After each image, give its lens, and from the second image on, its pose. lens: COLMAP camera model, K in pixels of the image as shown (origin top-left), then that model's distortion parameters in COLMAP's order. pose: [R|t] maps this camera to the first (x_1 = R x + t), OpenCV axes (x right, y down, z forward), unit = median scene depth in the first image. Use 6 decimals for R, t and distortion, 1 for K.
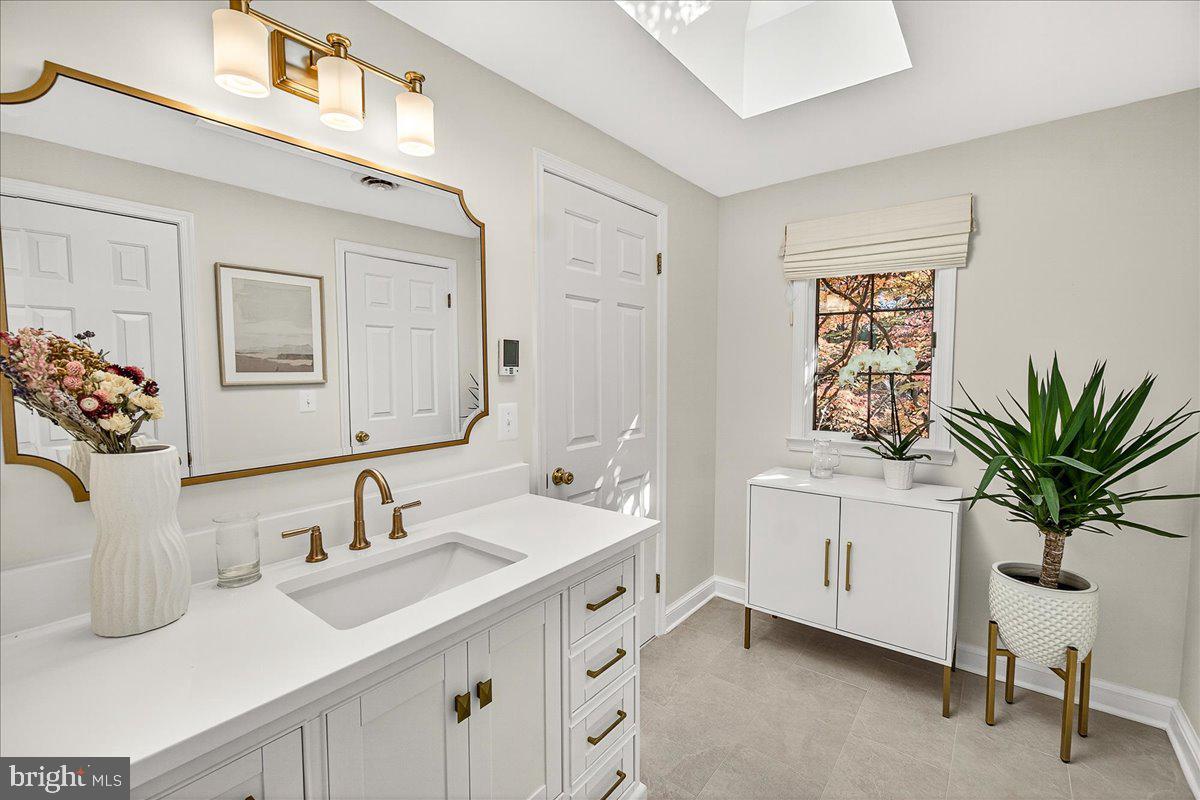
lens RADIAL K [[511.5, 0, 600.0], [0, 511.5, 400.0], [0, 0, 1]] dist [0.000321, 0.000109]
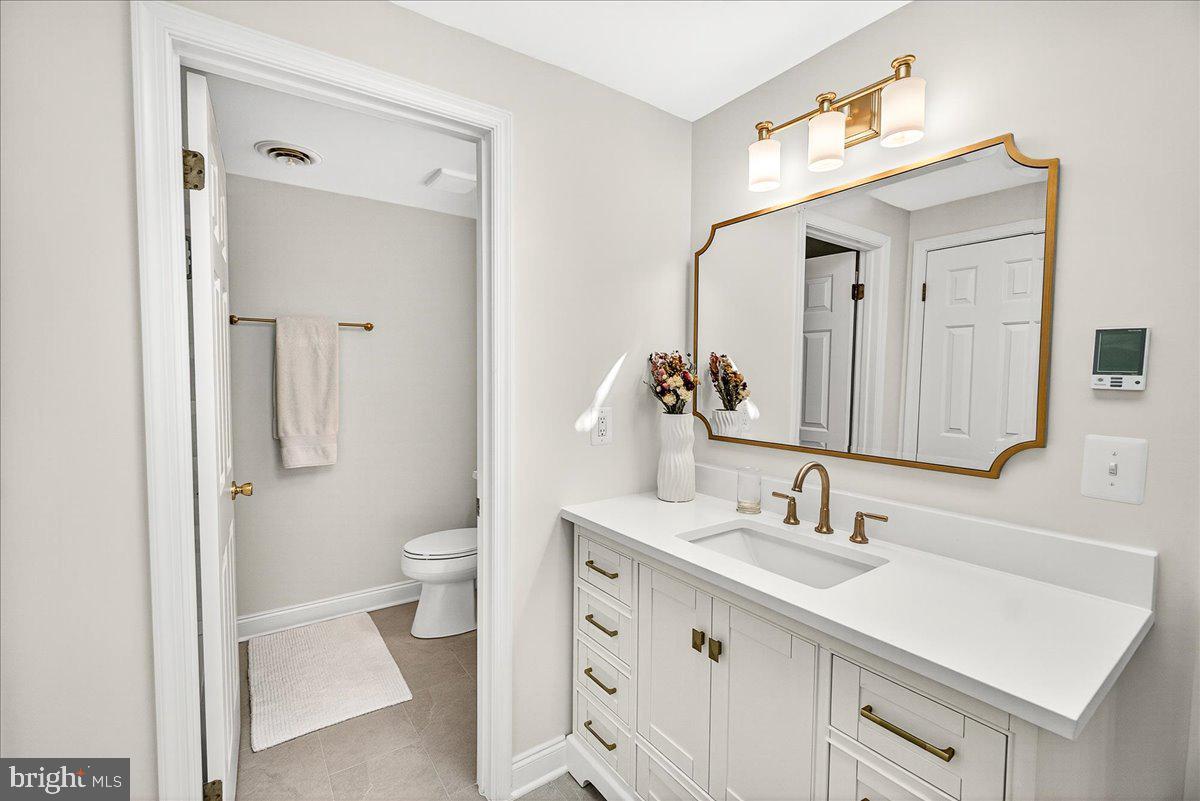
lens RADIAL K [[511.5, 0, 600.0], [0, 511.5, 400.5], [0, 0, 1]] dist [0.000321, 0.000109]
pose [[-0.281967, 0.057217, -0.957716, 0.695612], [-0.059362, 0.995267, 0.076938, -0.057720], [0.957586, 0.078546, -0.277236, 0.749767]]
